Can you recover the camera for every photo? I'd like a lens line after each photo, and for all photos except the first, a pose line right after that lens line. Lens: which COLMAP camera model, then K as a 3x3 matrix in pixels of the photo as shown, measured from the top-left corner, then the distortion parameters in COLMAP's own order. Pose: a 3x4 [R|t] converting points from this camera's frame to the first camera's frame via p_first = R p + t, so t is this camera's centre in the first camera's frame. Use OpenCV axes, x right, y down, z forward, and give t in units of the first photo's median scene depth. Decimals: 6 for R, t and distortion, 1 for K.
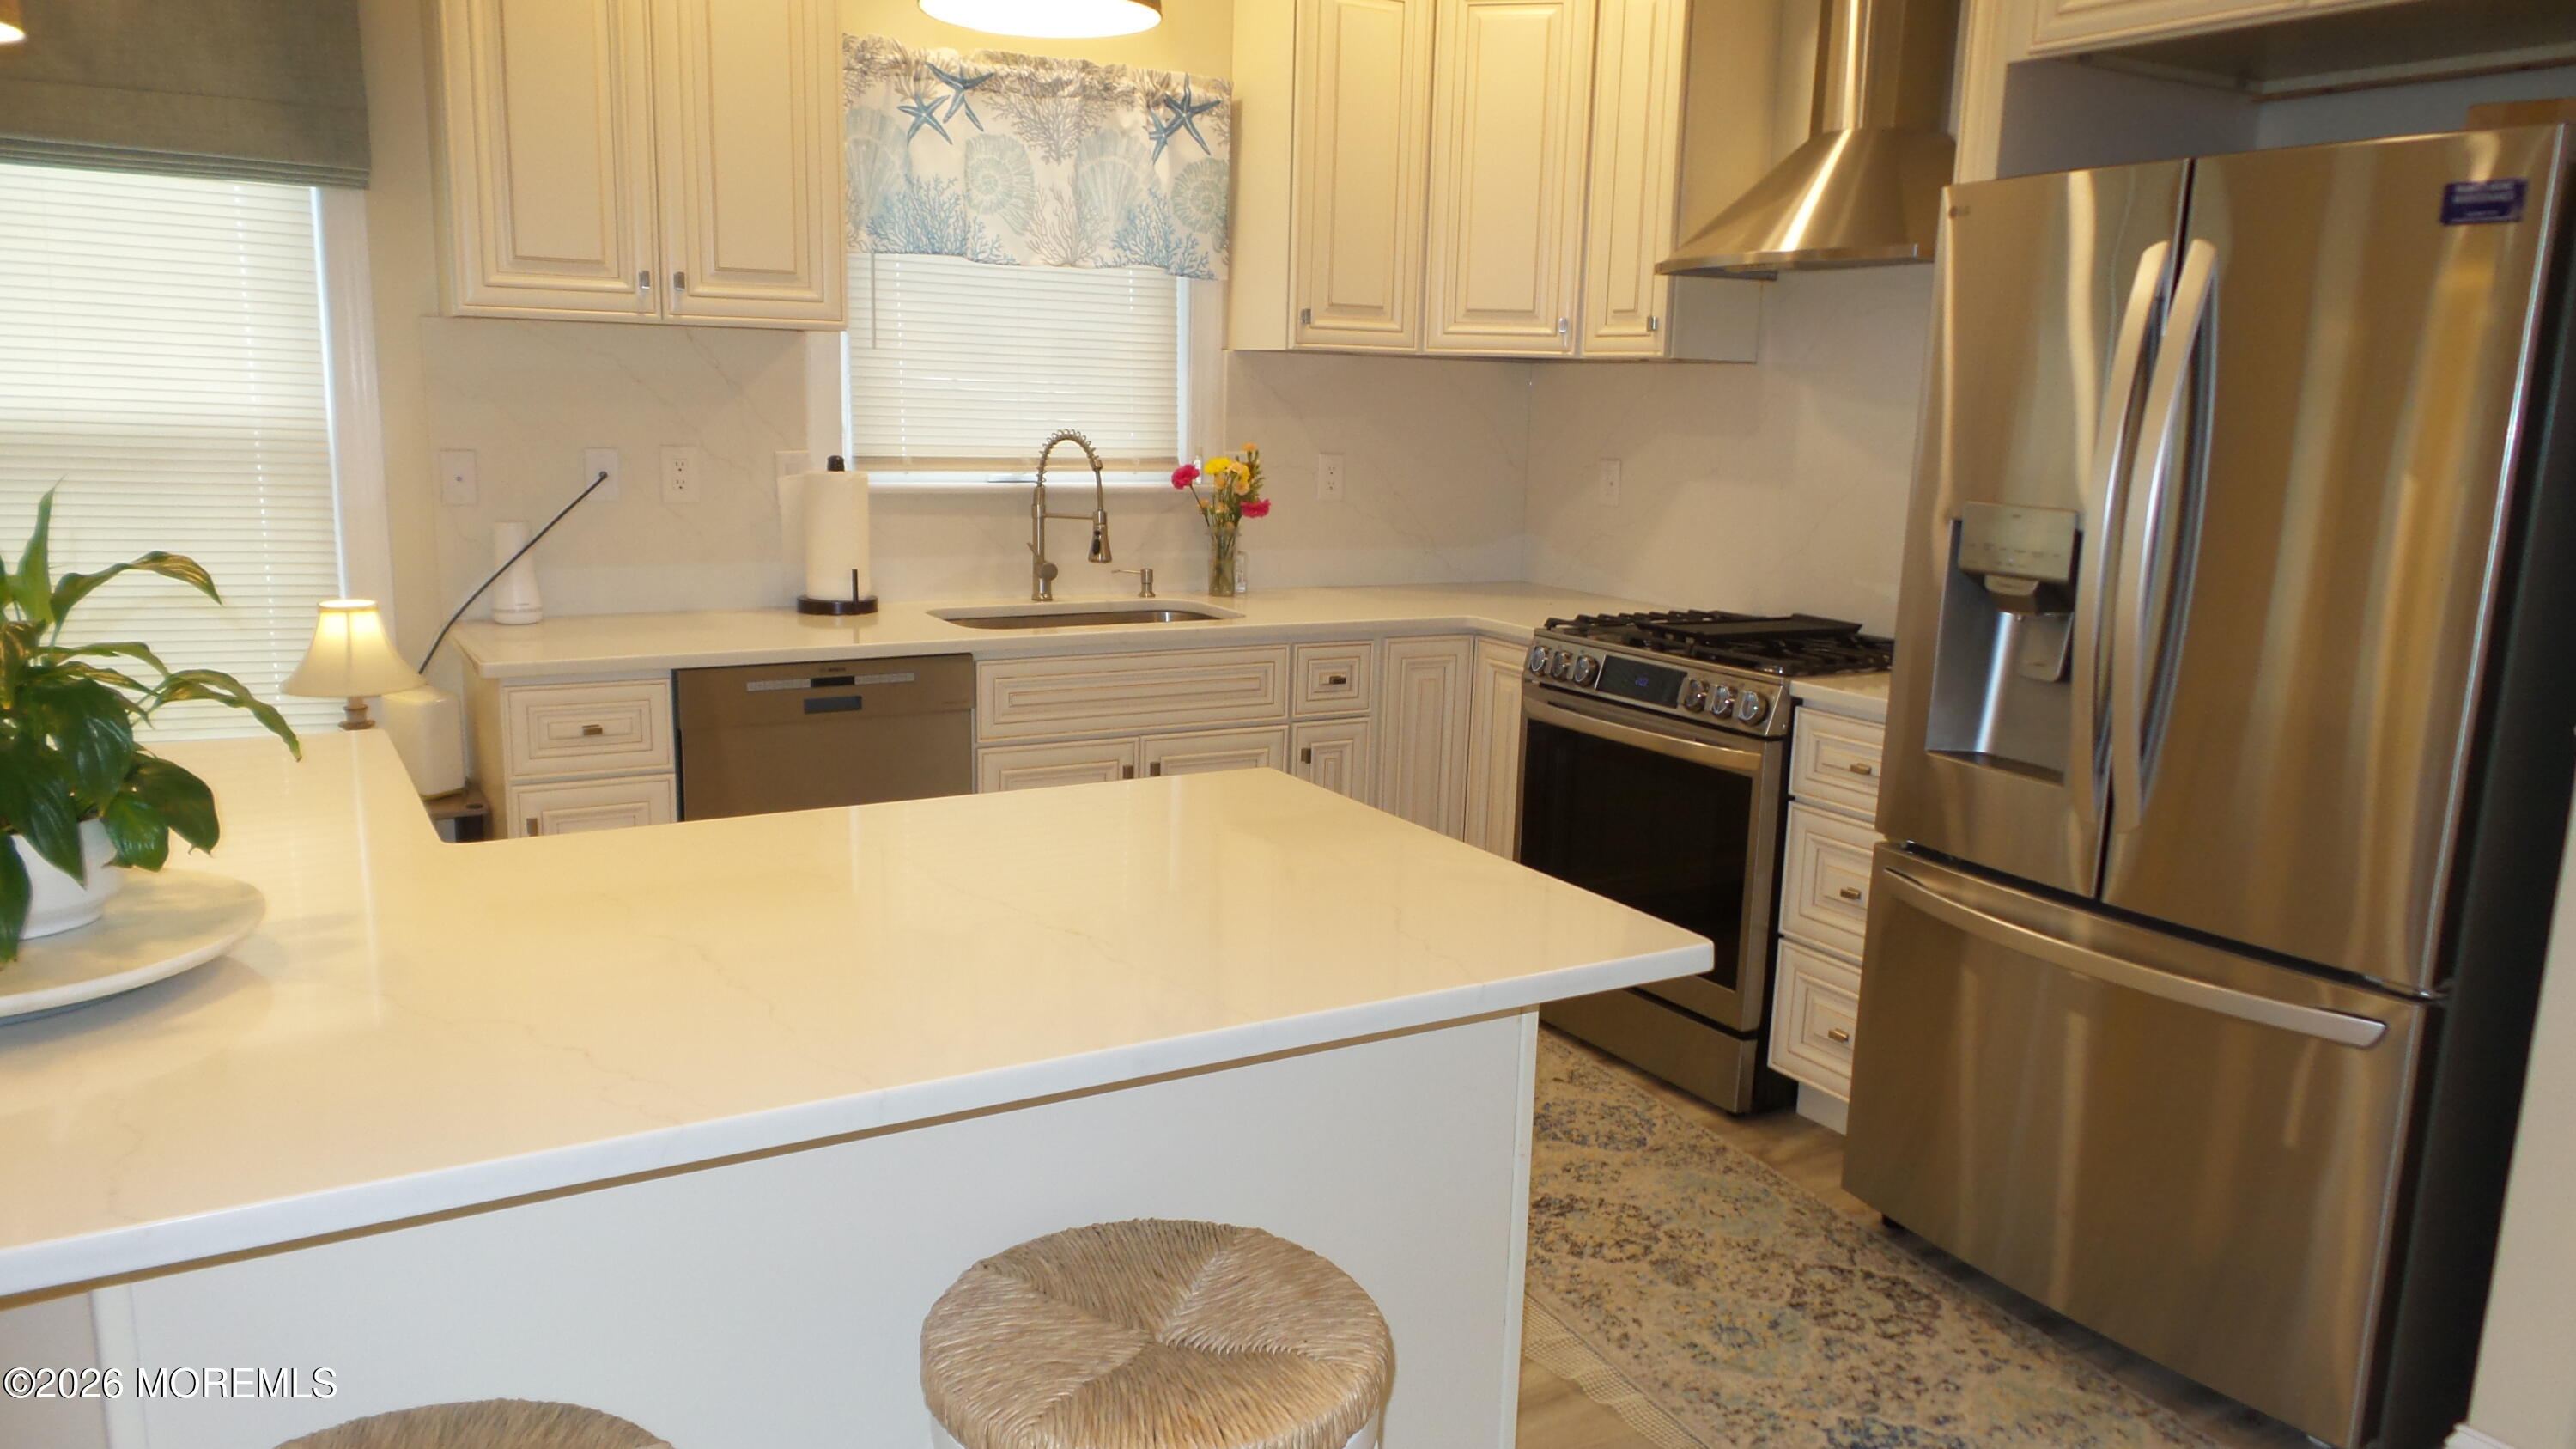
lens RADIAL K [[1797.9, 0, 1296.0], [0, 1797.9, 739.9], [0, 0, 1]] dist [-0.000202, 0.009489]
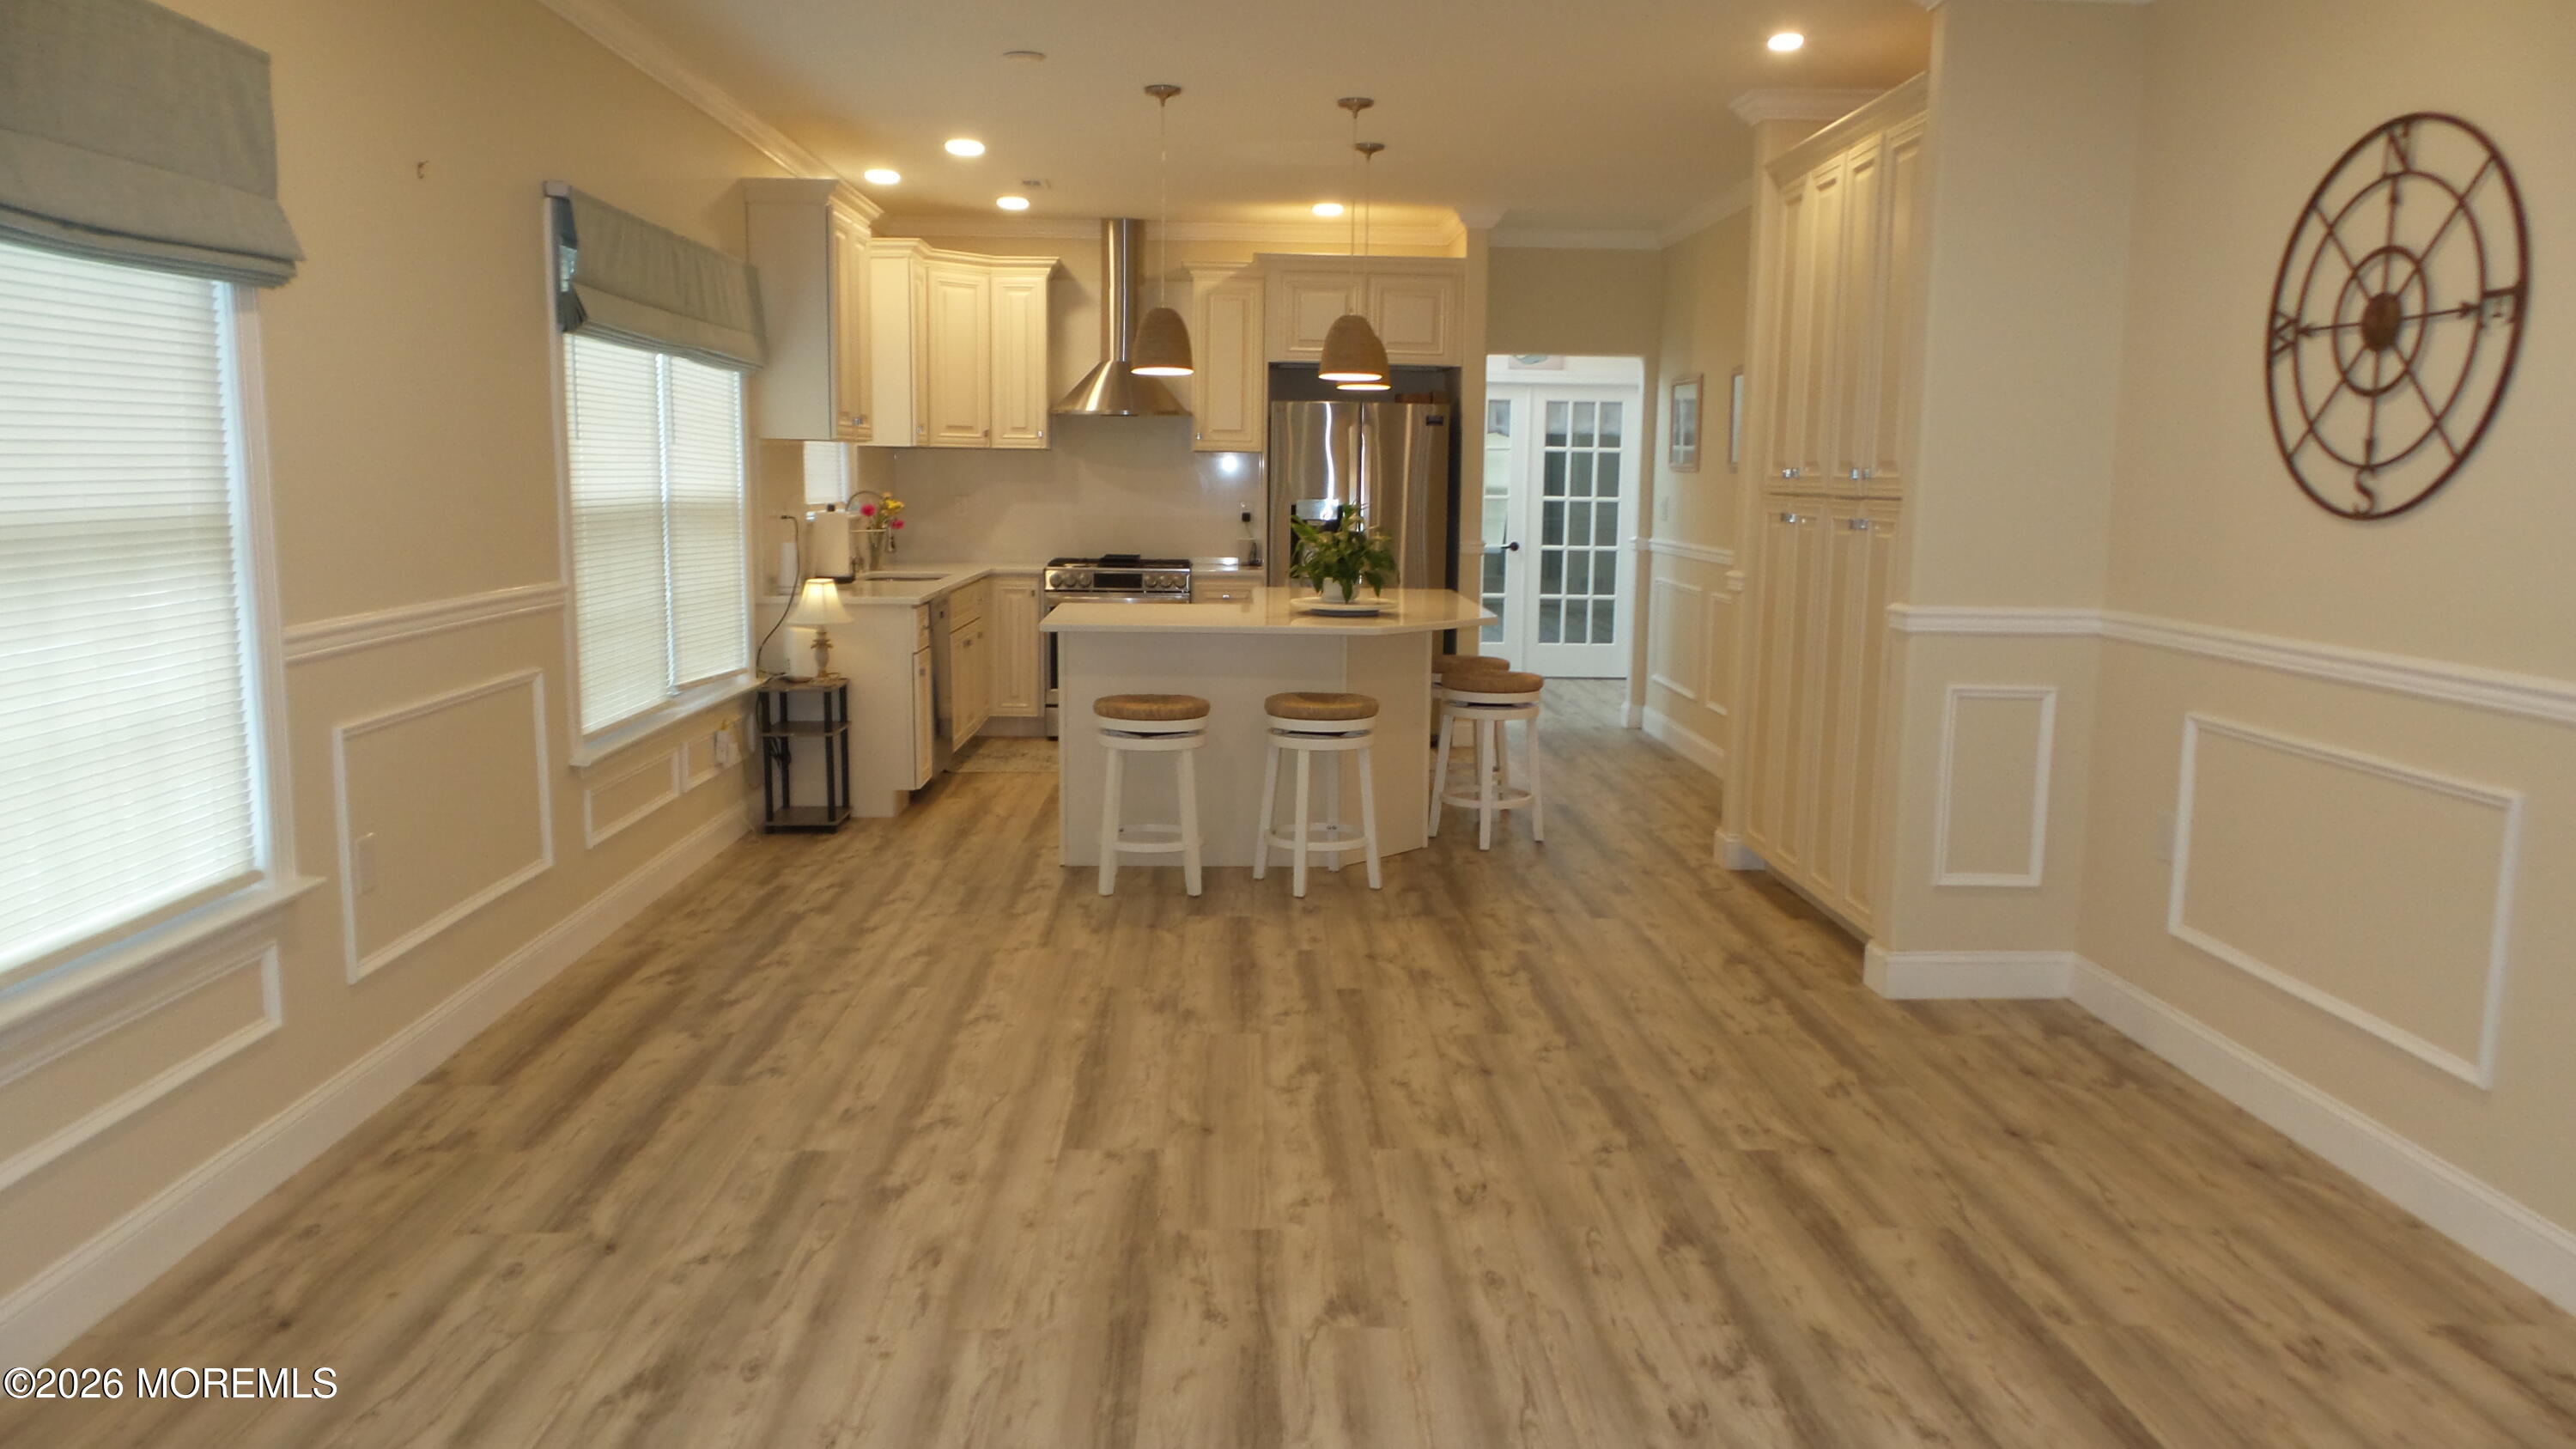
lens RADIAL K [[1797.9, 0, 1296.9], [0, 1797.9, 733.5], [0, 0, 1]] dist [-0.000202, 0.009489]
pose [[0.477940, -0.149831, 0.865519, -1.718989], [0.169291, 0.982584, 0.076614, 0.022998], [-0.861924, 0.109908, 0.494982, -0.379235]]
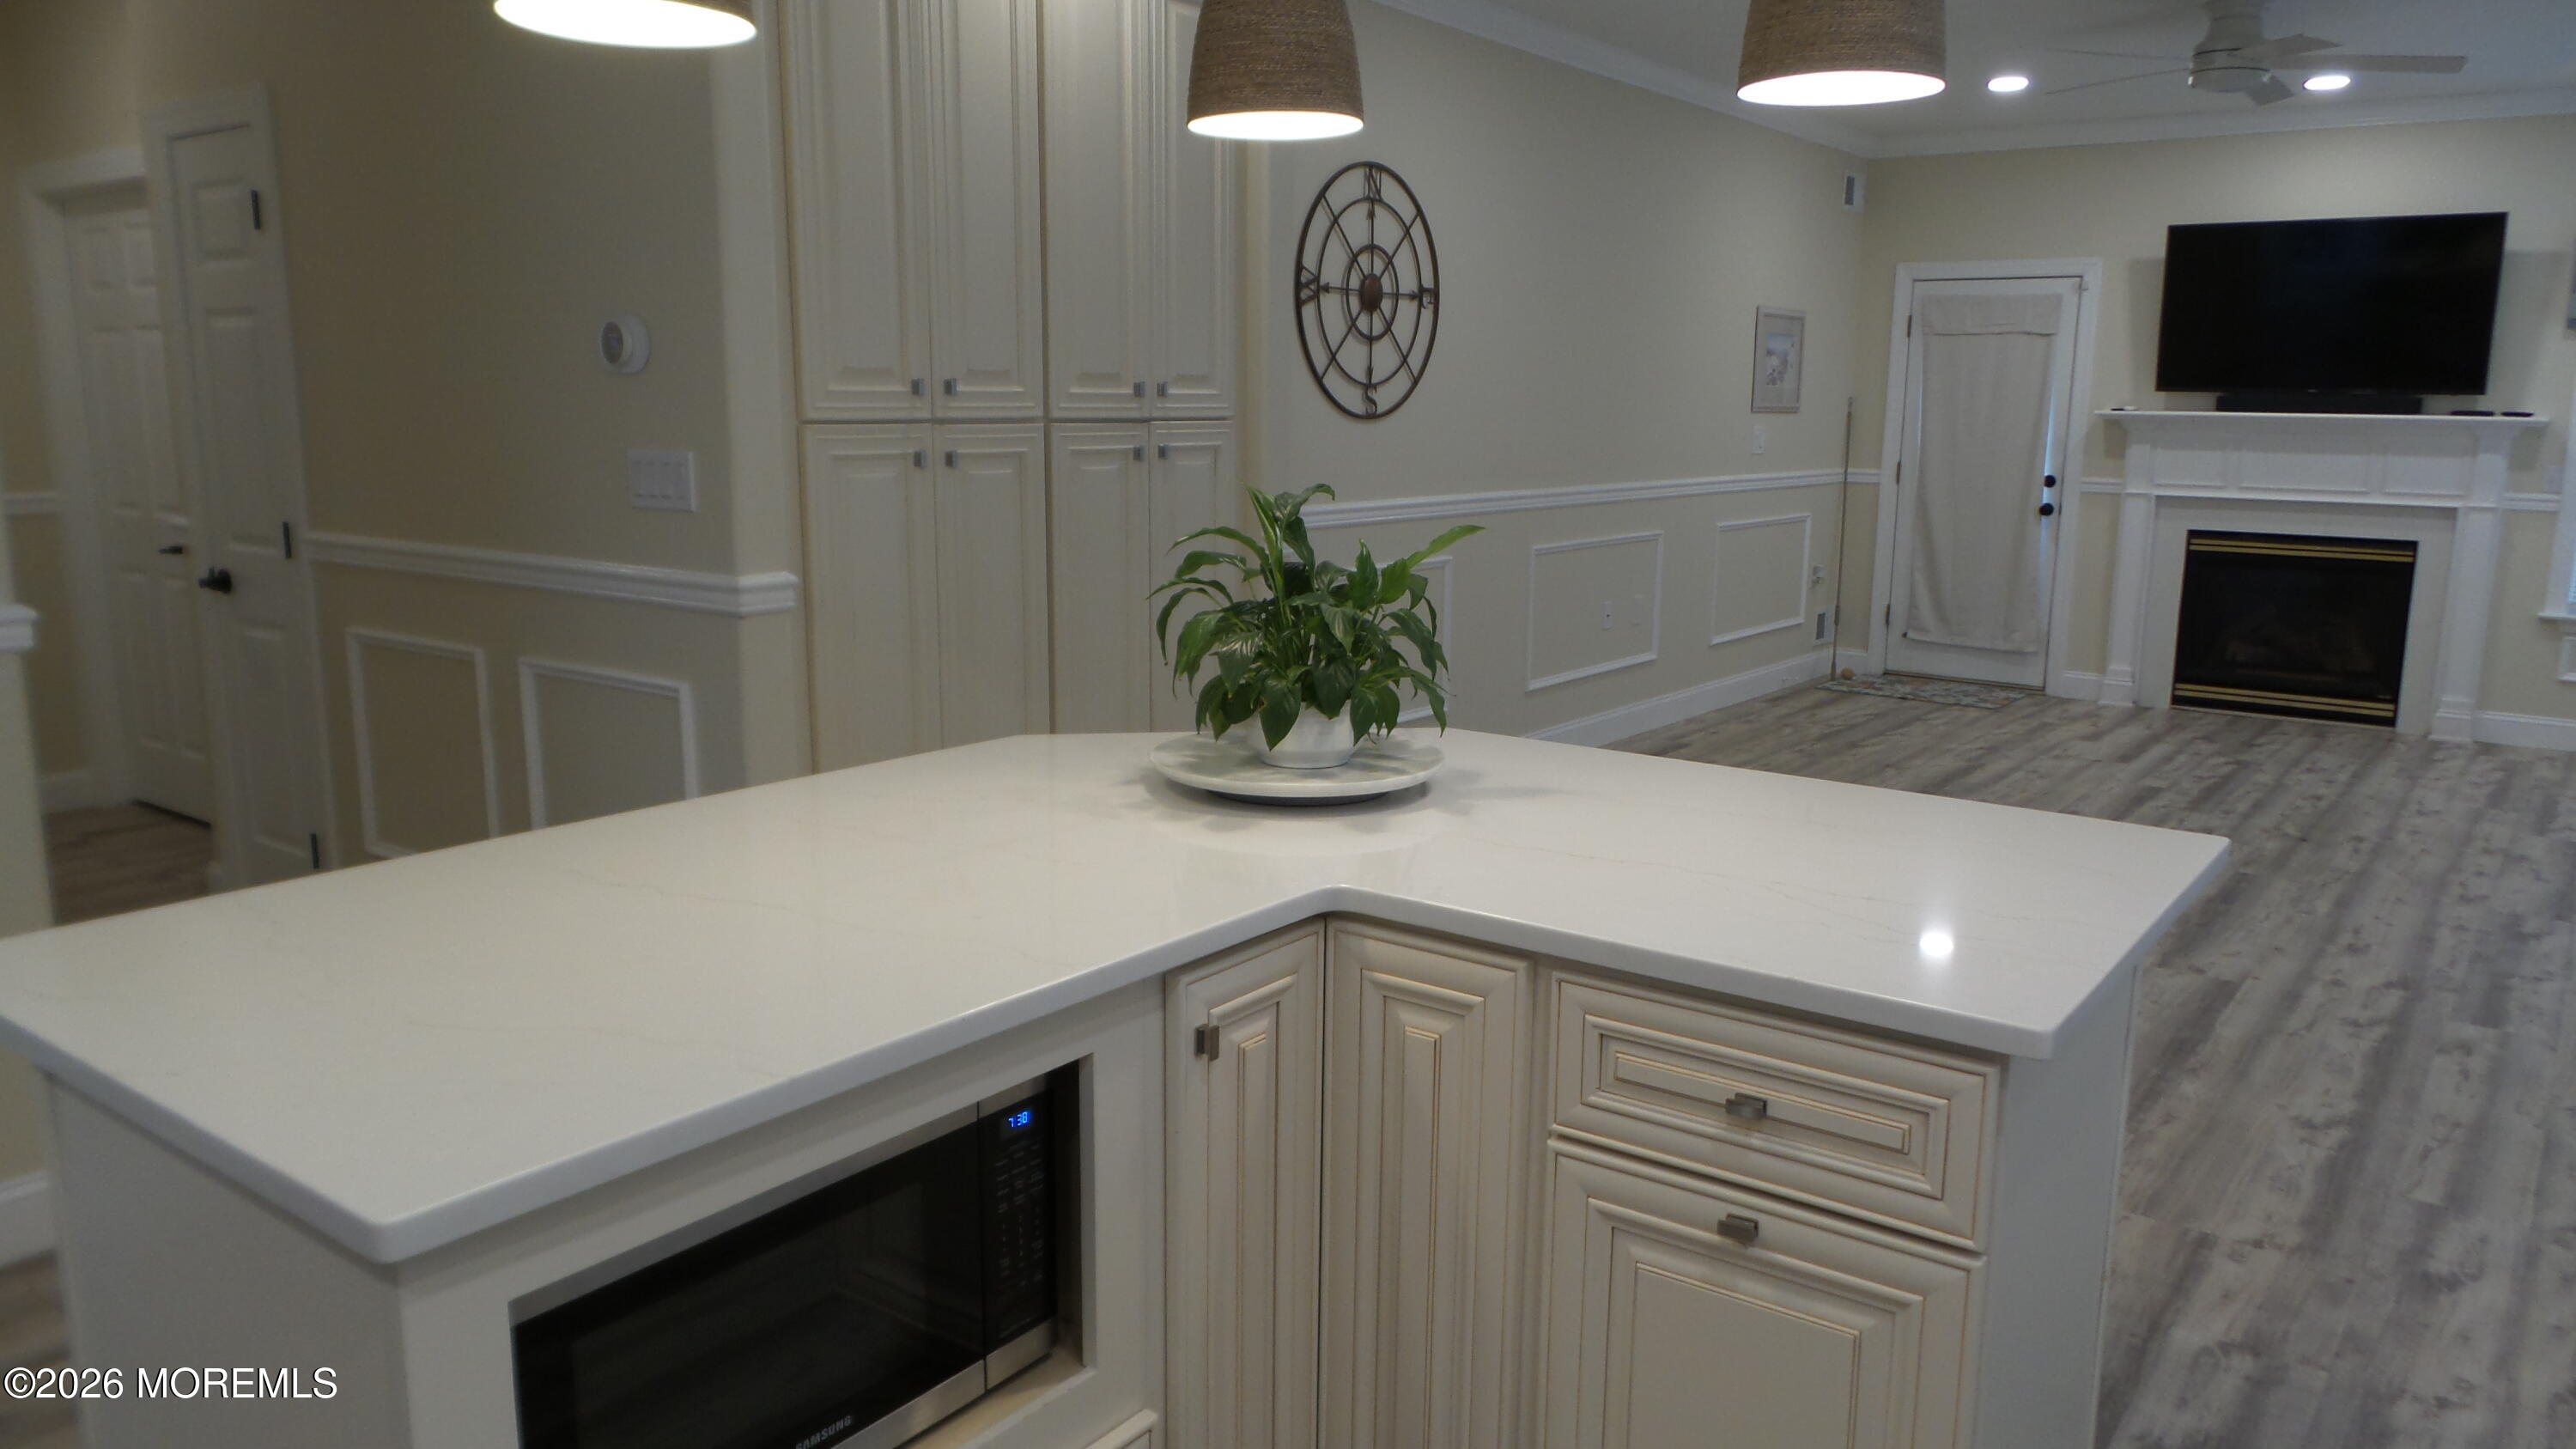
lens RADIAL K [[1797.9, 0, 1295.1], [0, 1797.9, 724.4], [0, 0, 1]] dist [-0.000202, 0.009489]
pose [[-0.921581, 0.028155, -0.387164, -0.032934], [-0.115737, 0.932077, 0.343275, -0.181060], [0.370532, 0.361164, -0.855726, 0.890308]]
